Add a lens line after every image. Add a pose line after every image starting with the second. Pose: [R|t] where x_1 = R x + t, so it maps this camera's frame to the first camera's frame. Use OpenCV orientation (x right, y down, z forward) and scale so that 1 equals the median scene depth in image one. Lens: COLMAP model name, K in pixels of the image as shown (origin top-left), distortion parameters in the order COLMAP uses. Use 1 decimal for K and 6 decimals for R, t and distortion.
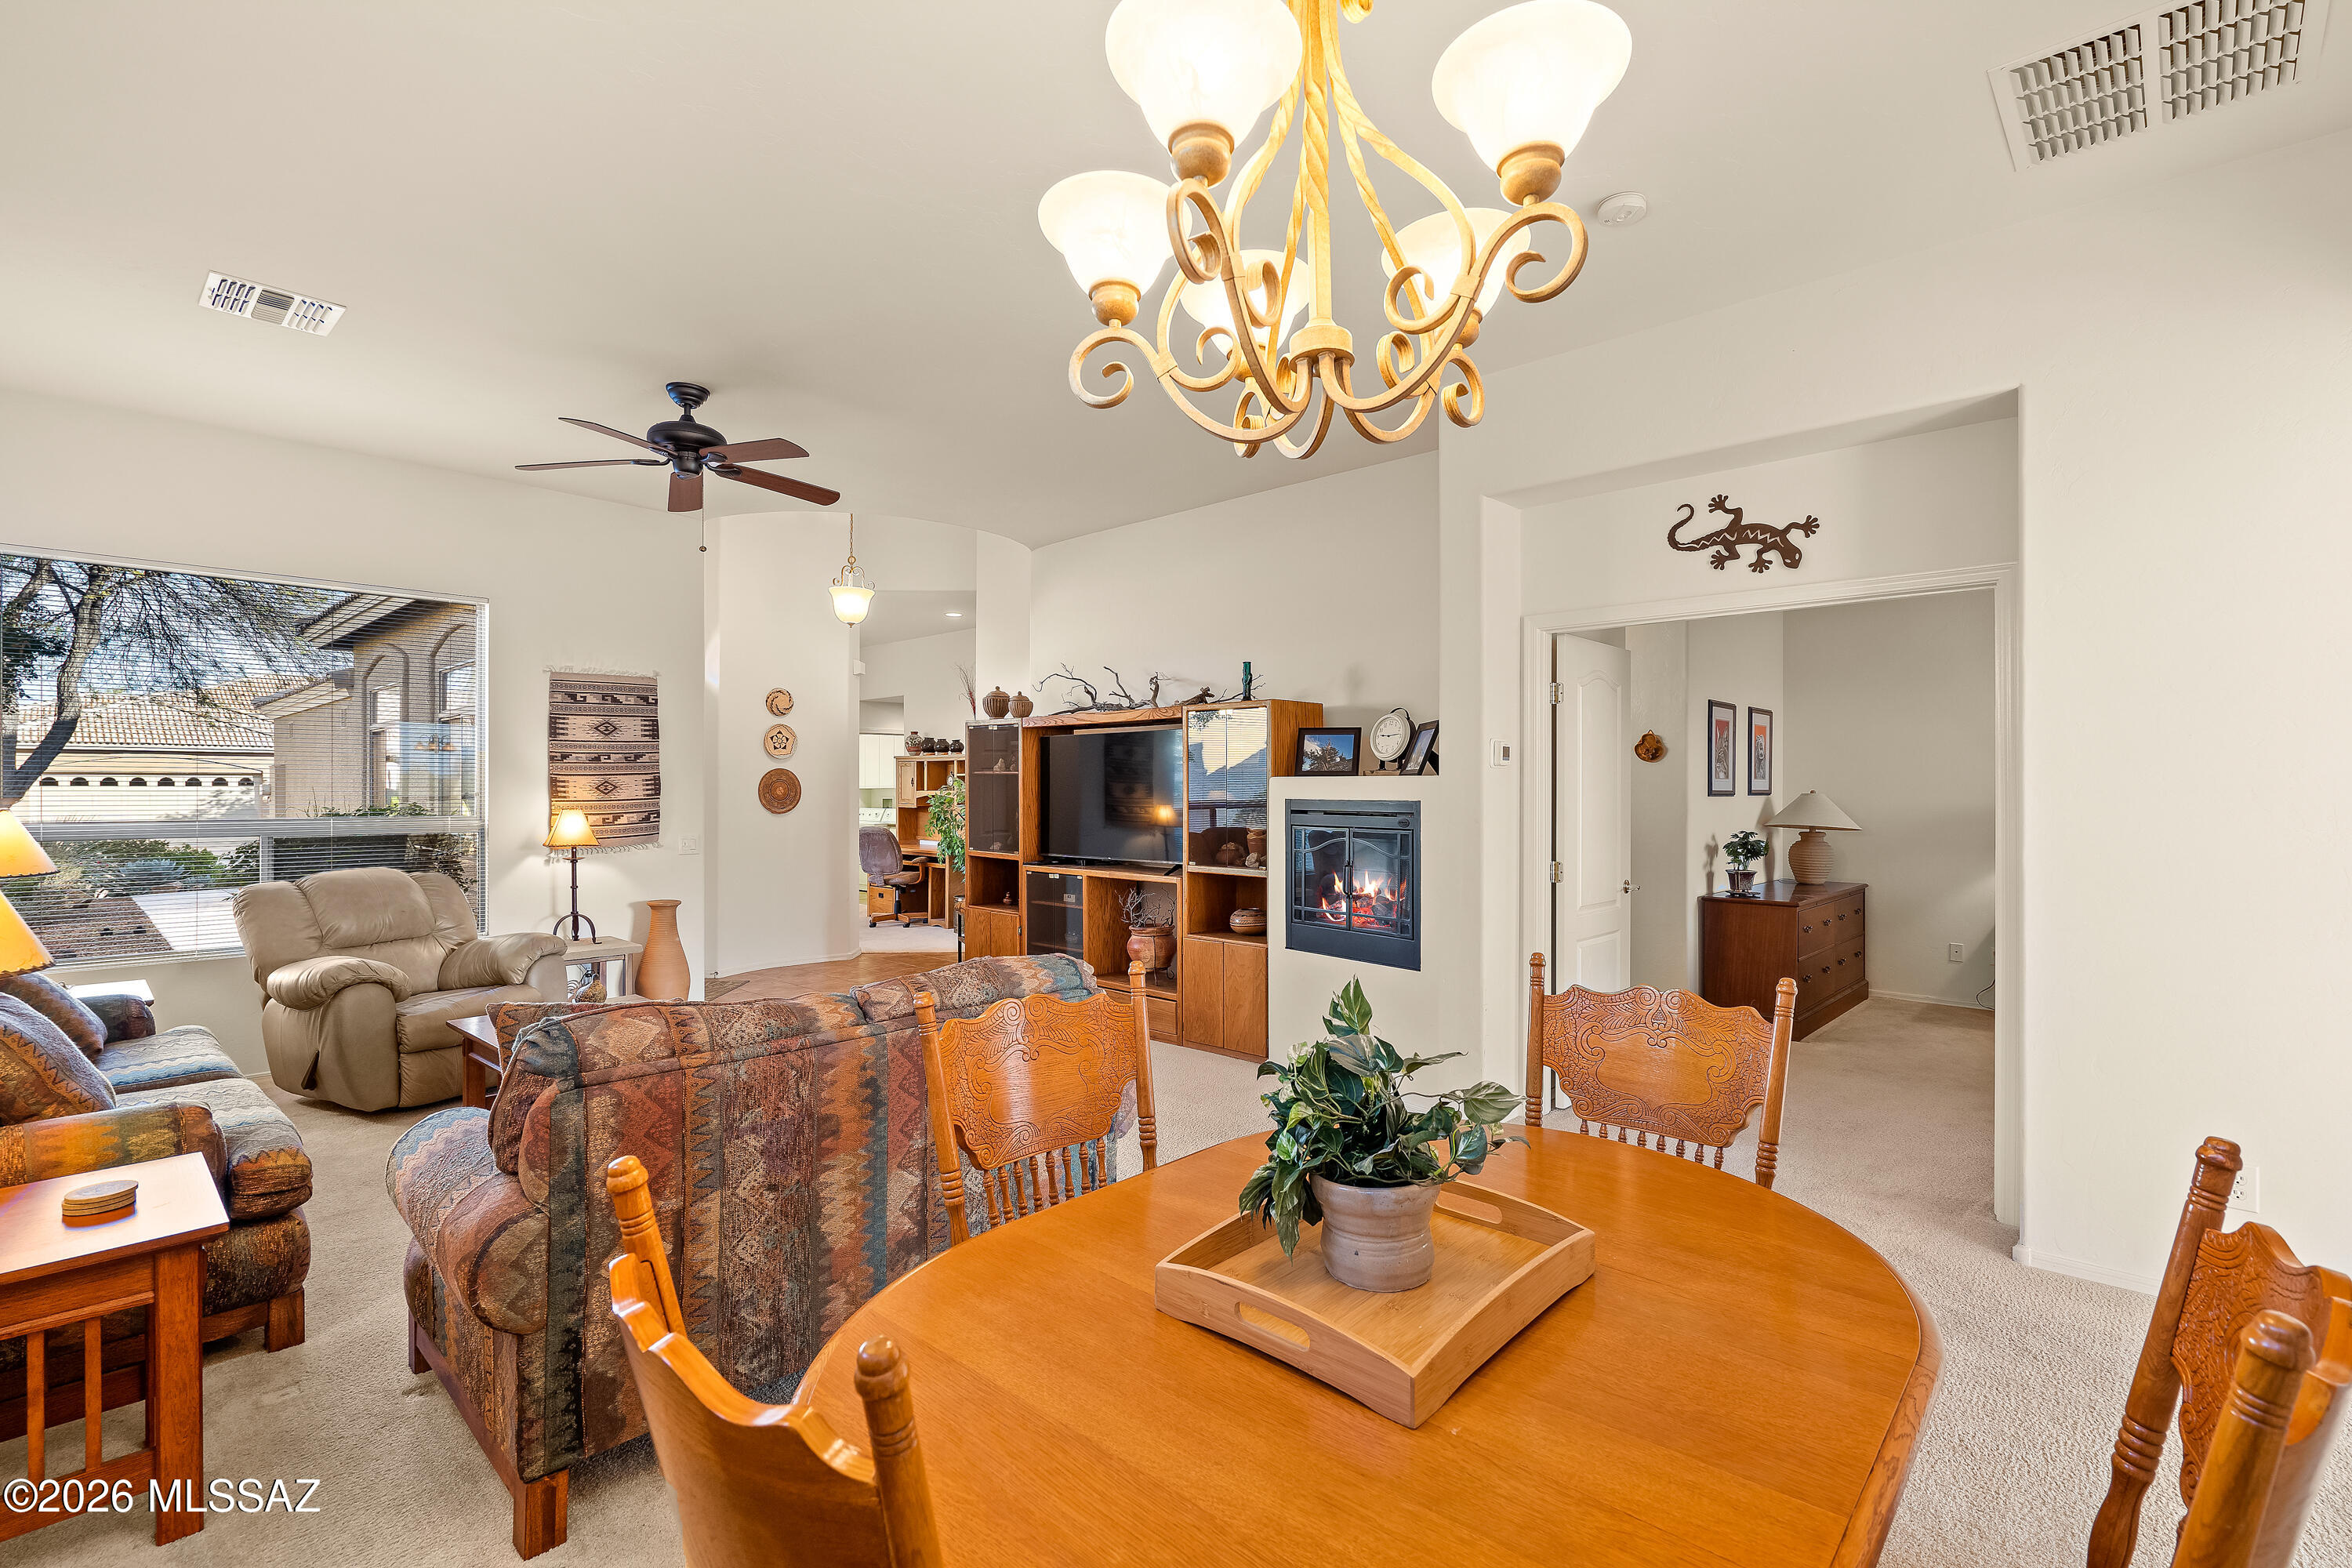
lens RADIAL K [[1069.8, 0, 1190.8], [0, 1069.8, 783.5], [0, 0, 1]] dist [-0.005385, 0.000967]
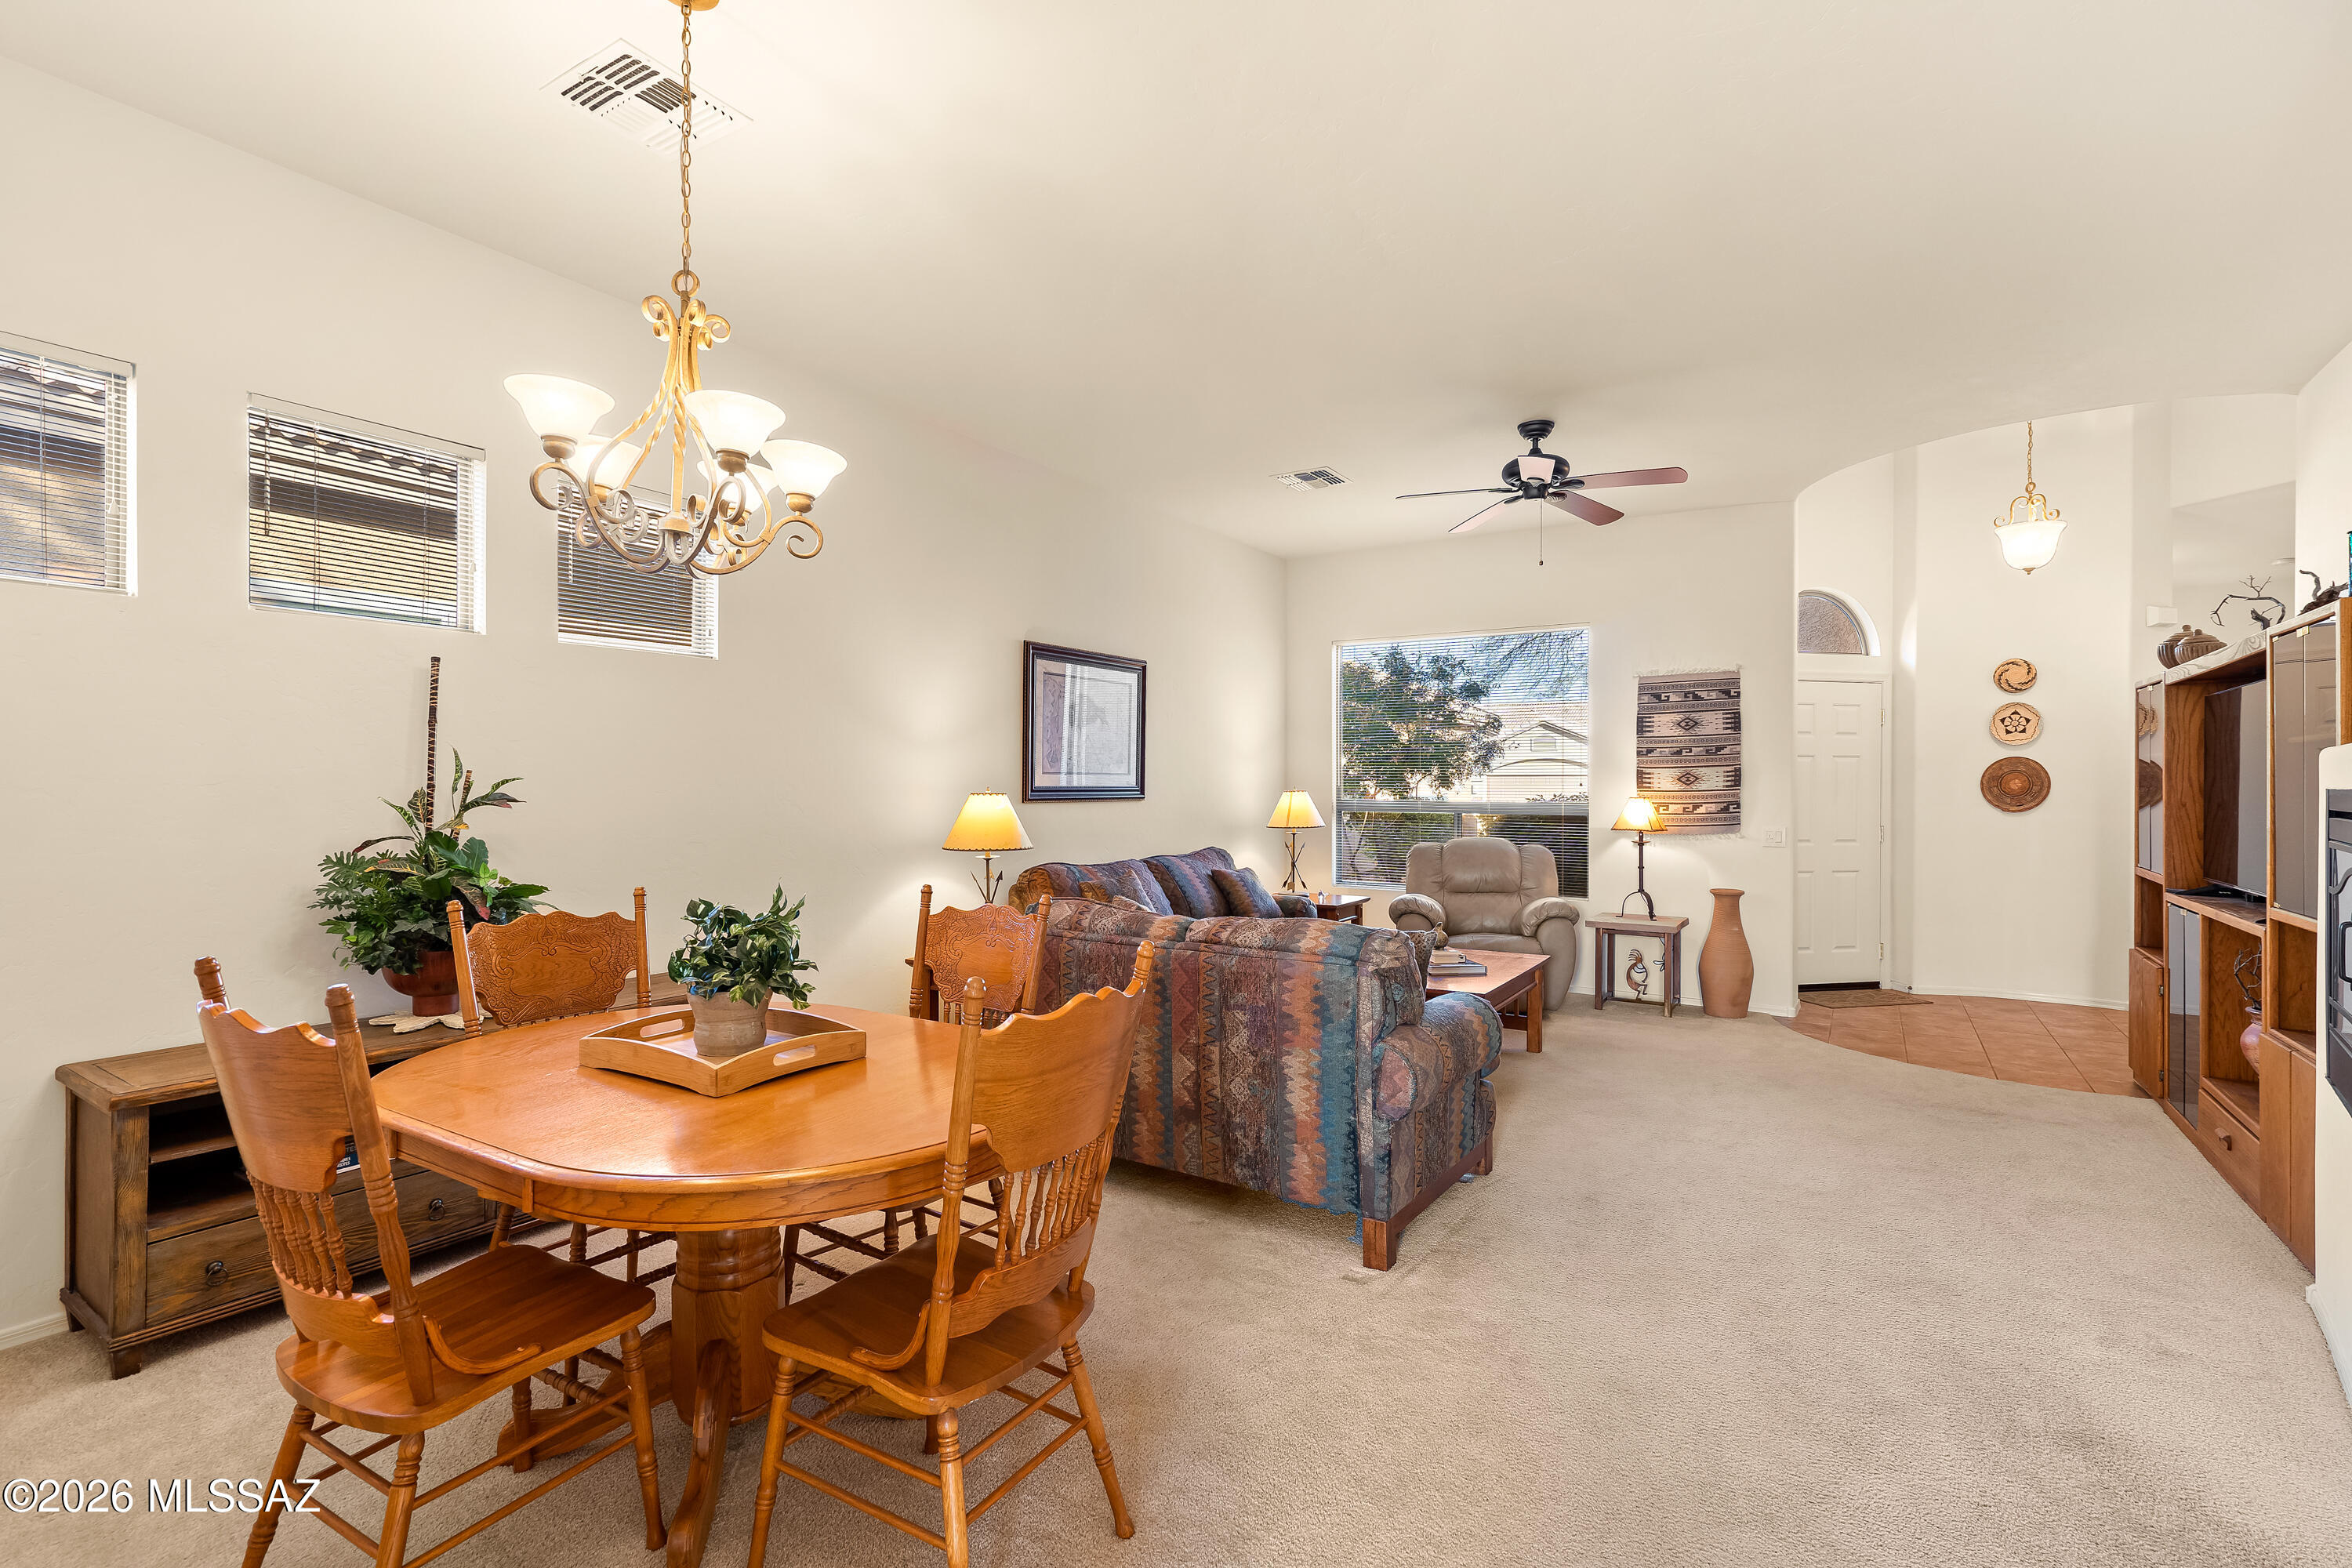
lens RADIAL K [[1069.8, 0, 1168.0], [0, 1069.8, 792.8], [0, 0, 1]] dist [-0.005385, 0.000967]
pose [[0.179622, 0.005872, -0.983718, 0.409801], [0.001580, 0.999979, 0.006258, 0.010067], [0.983734, -0.002679, 0.179609, 0.292165]]
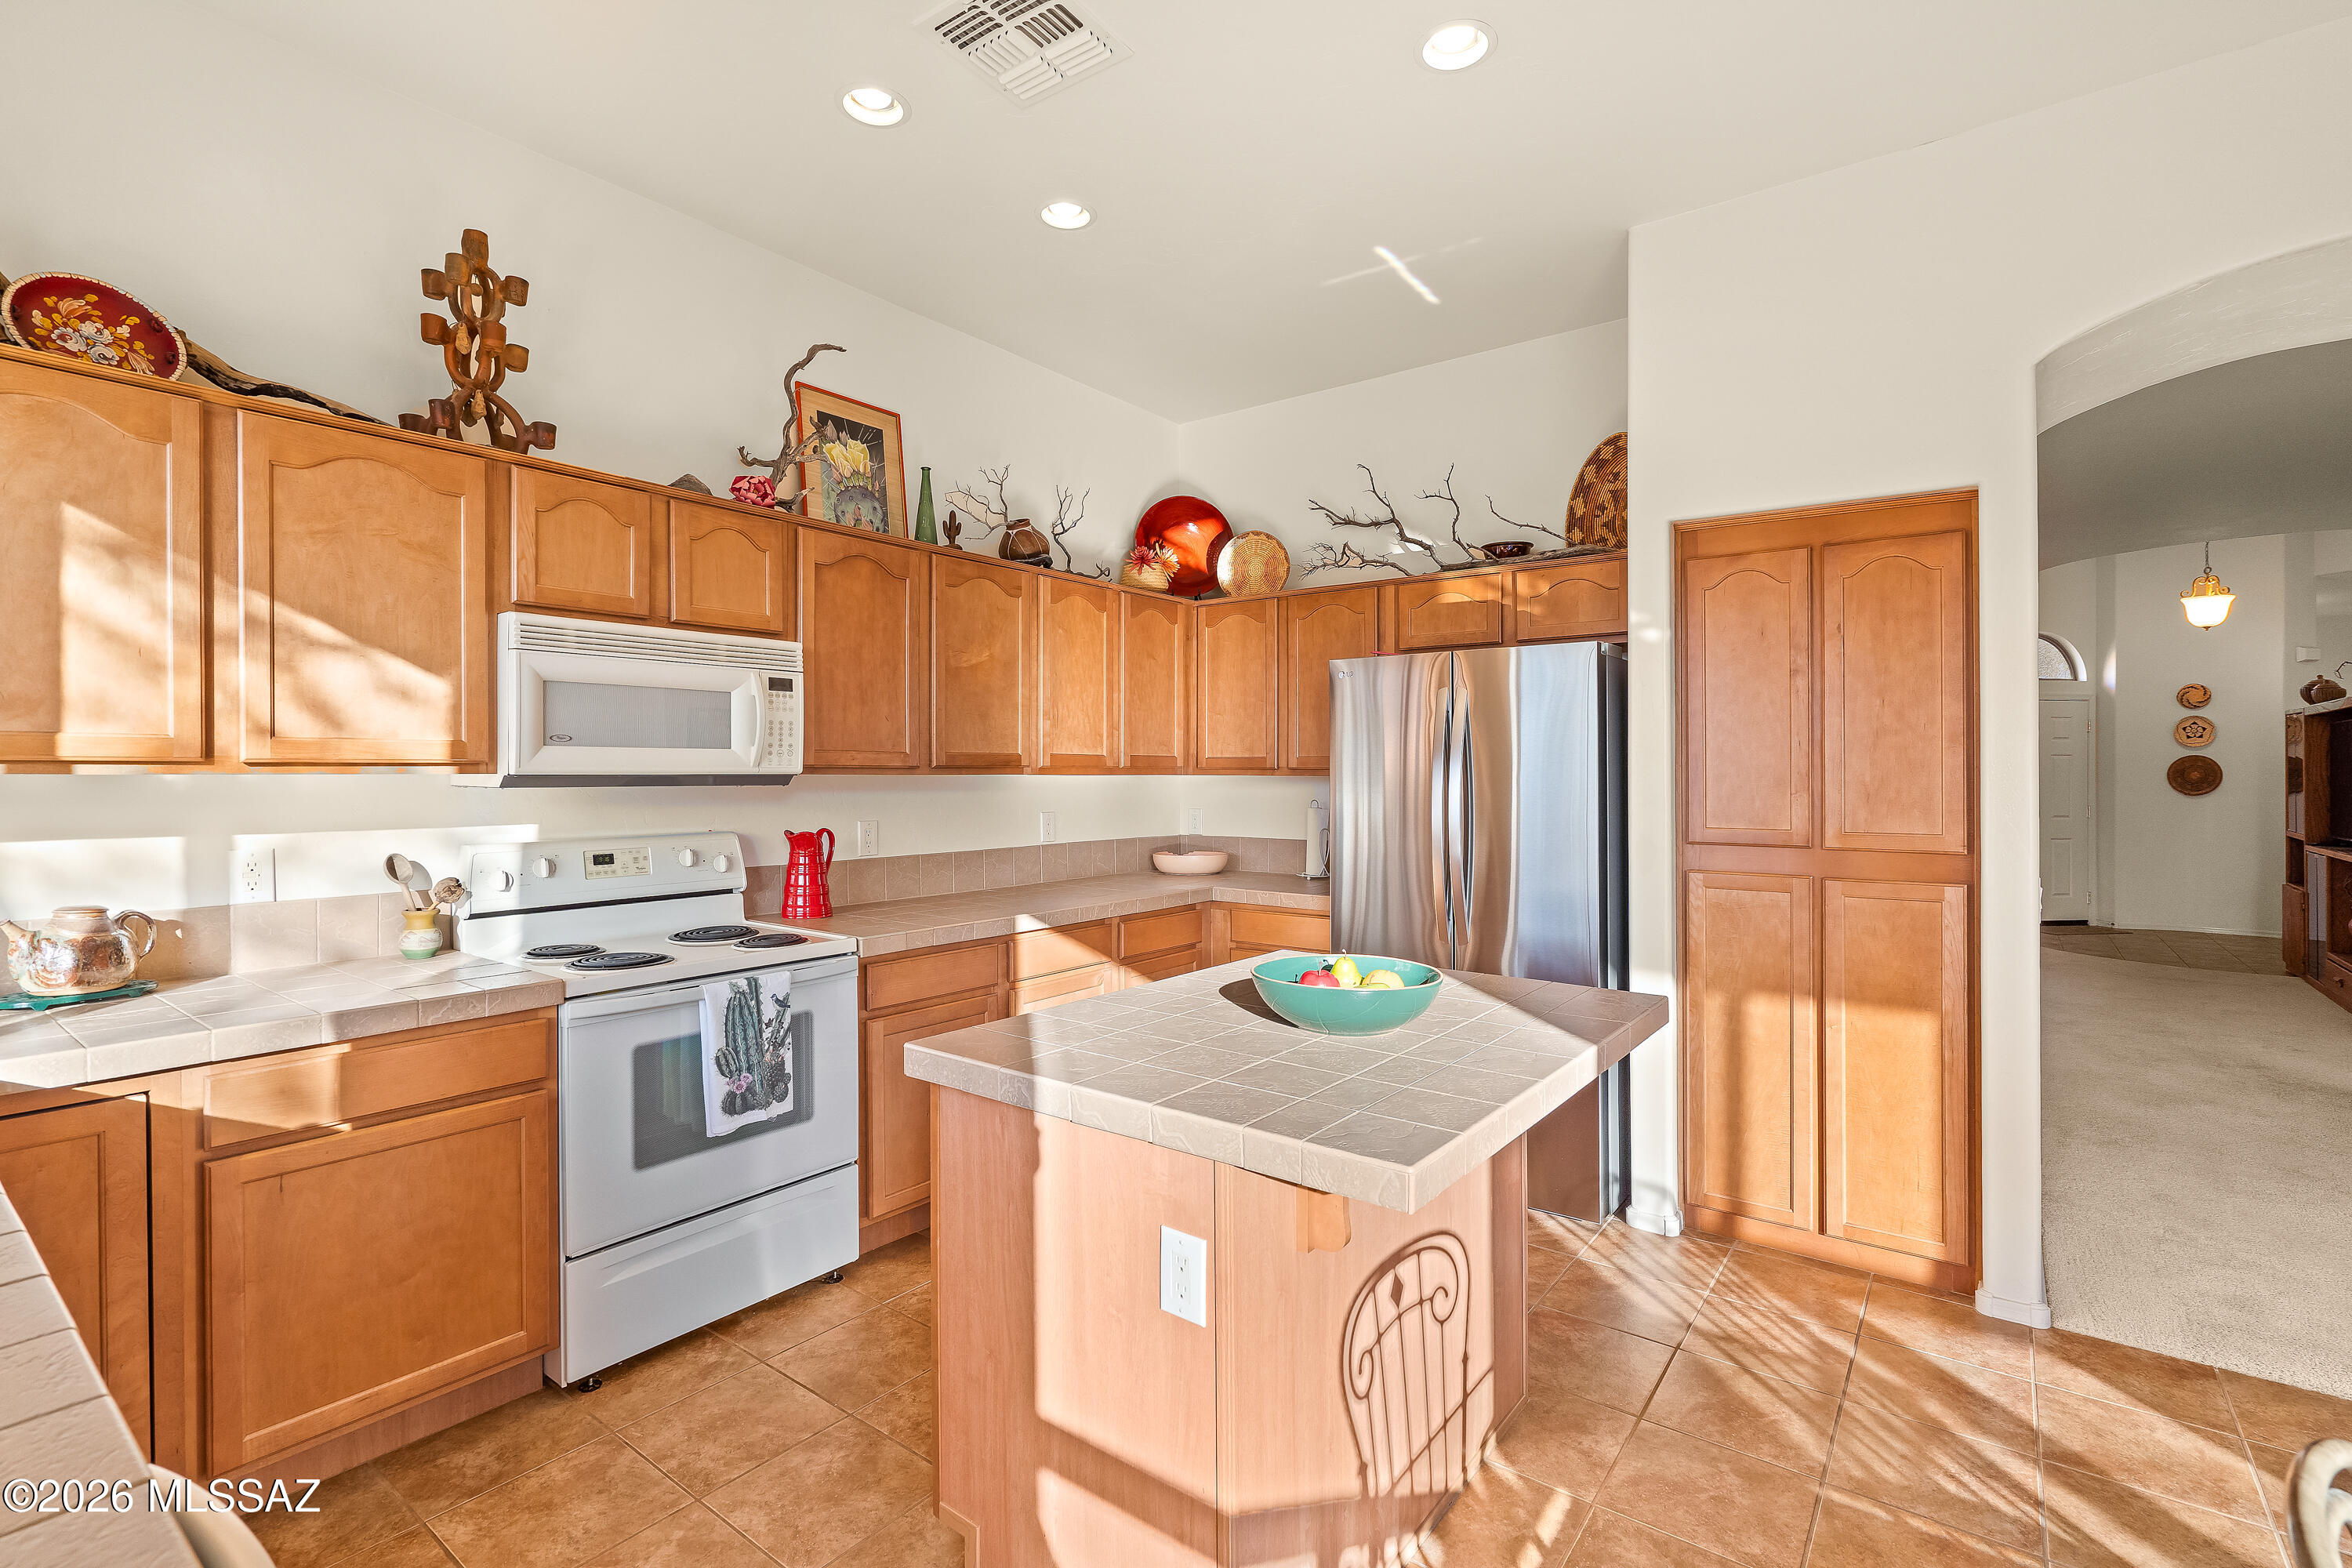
lens RADIAL K [[1069.8, 0, 1169.0], [0, 1069.8, 774.6], [0, 0, 1]] dist [-0.005385, 0.000967]
pose [[0.101265, 0.001512, -0.994858, 0.837746], [0.003103, 0.999993, 0.001836, 0.001070], [0.994855, -0.003273, 0.101260, -0.246926]]
